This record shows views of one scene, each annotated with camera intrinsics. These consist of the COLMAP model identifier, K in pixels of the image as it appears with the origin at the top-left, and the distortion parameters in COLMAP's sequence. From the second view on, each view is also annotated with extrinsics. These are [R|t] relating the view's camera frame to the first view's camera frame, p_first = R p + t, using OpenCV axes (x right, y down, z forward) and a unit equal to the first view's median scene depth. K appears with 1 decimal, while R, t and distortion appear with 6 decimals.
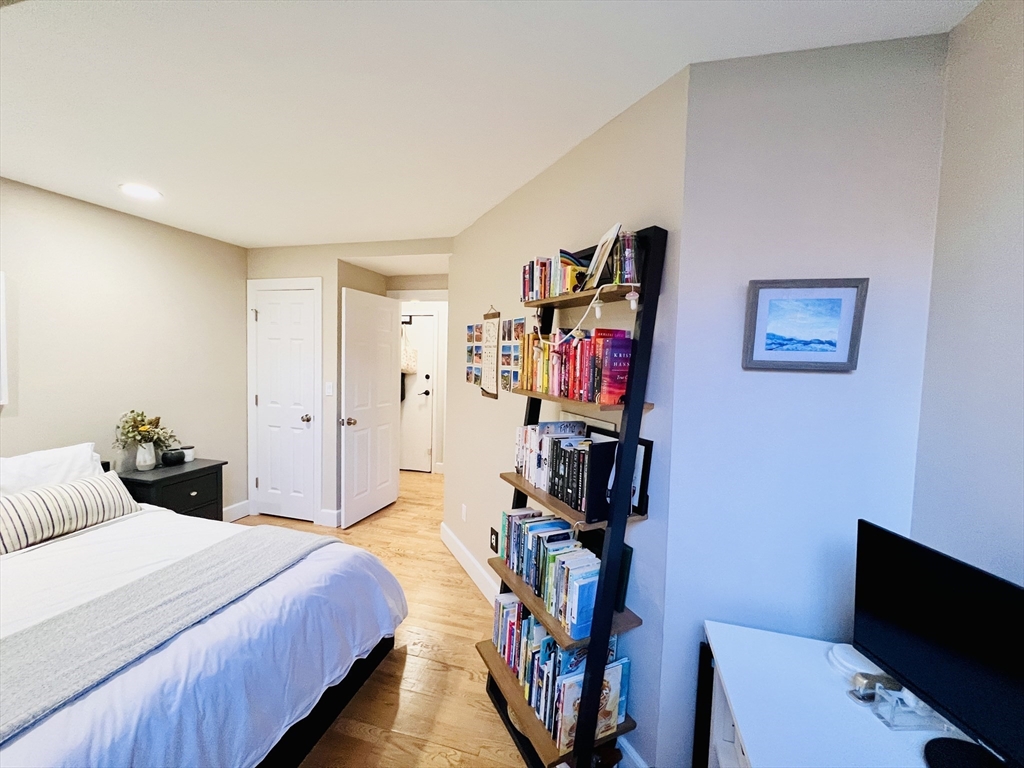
lens RADIAL K [[408.7, 0, 512.1], [0, 408.7, 384.1], [0, 0, 1]] dist [-0.002378, 0.000744]
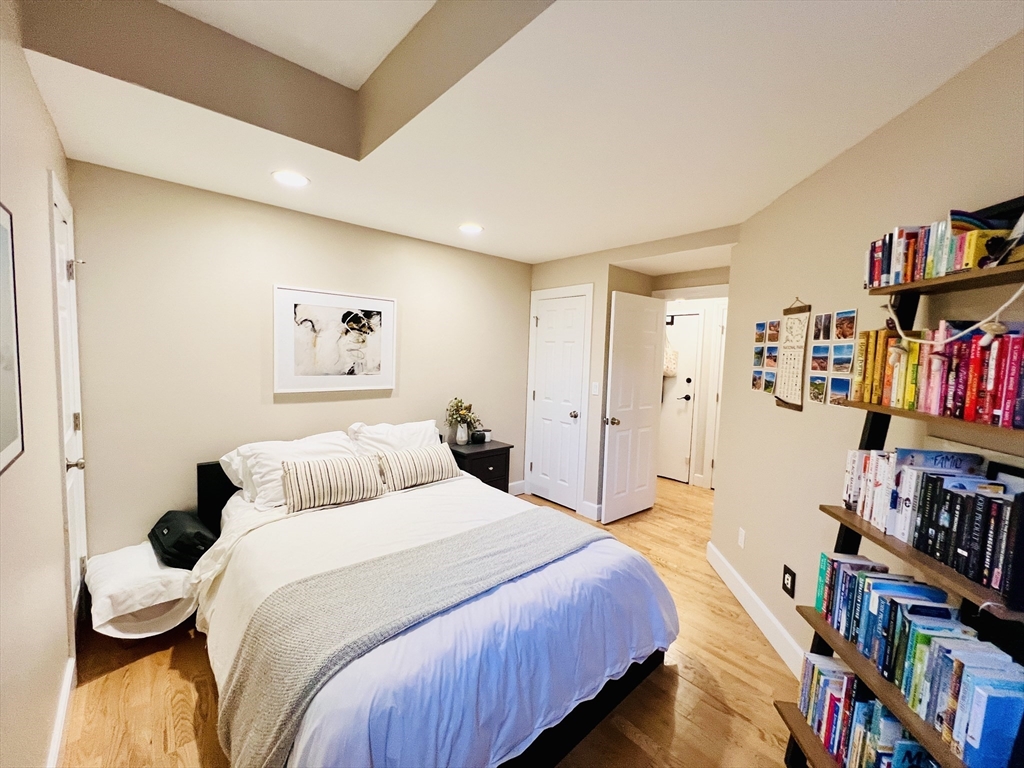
lens RADIAL K [[408.7, 0, 509.7], [0, 408.7, 384.5], [0, 0, 1]] dist [-0.002378, 0.000744]
pose [[0.838253, 0.042599, -0.543615, -0.099469], [-0.044486, 0.998963, 0.009685, 0.001192], [0.543464, 0.016065, 0.839279, -0.009546]]
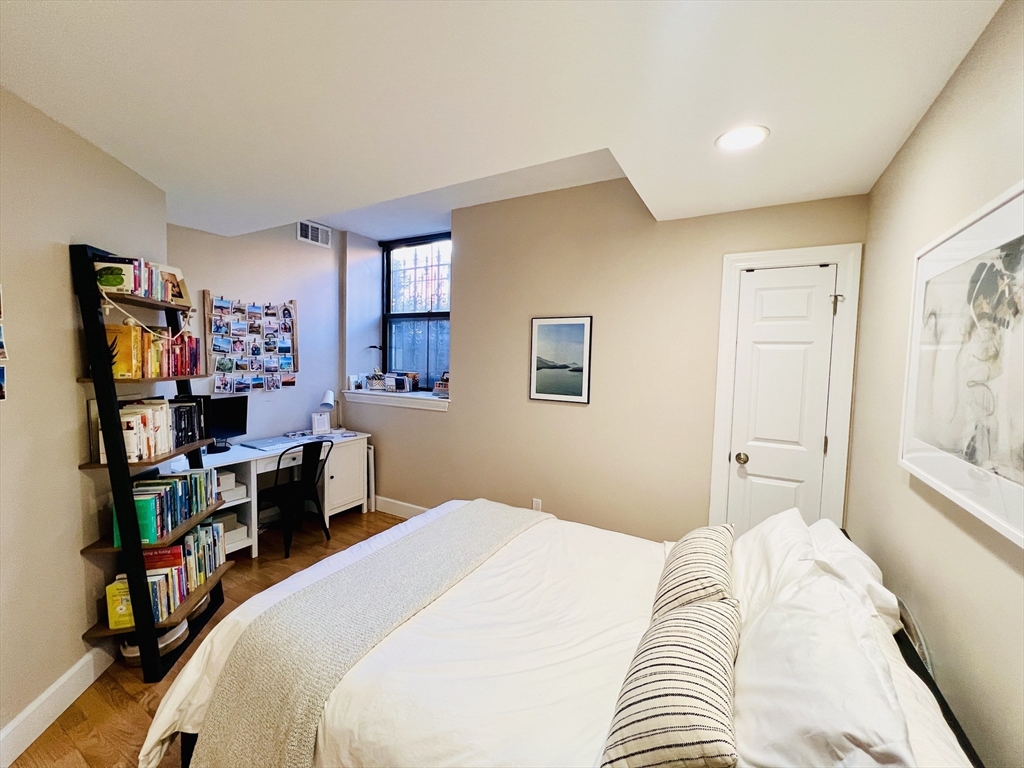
lens RADIAL K [[408.7, 0, 505.9], [0, 408.7, 384.8], [0, 0, 1]] dist [-0.002378, 0.000744]
pose [[-0.972048, -0.050806, 0.229218, -0.909071], [-0.020687, 0.991042, 0.131937, -0.123134], [-0.233868, 0.123508, -0.964392, 1.381179]]
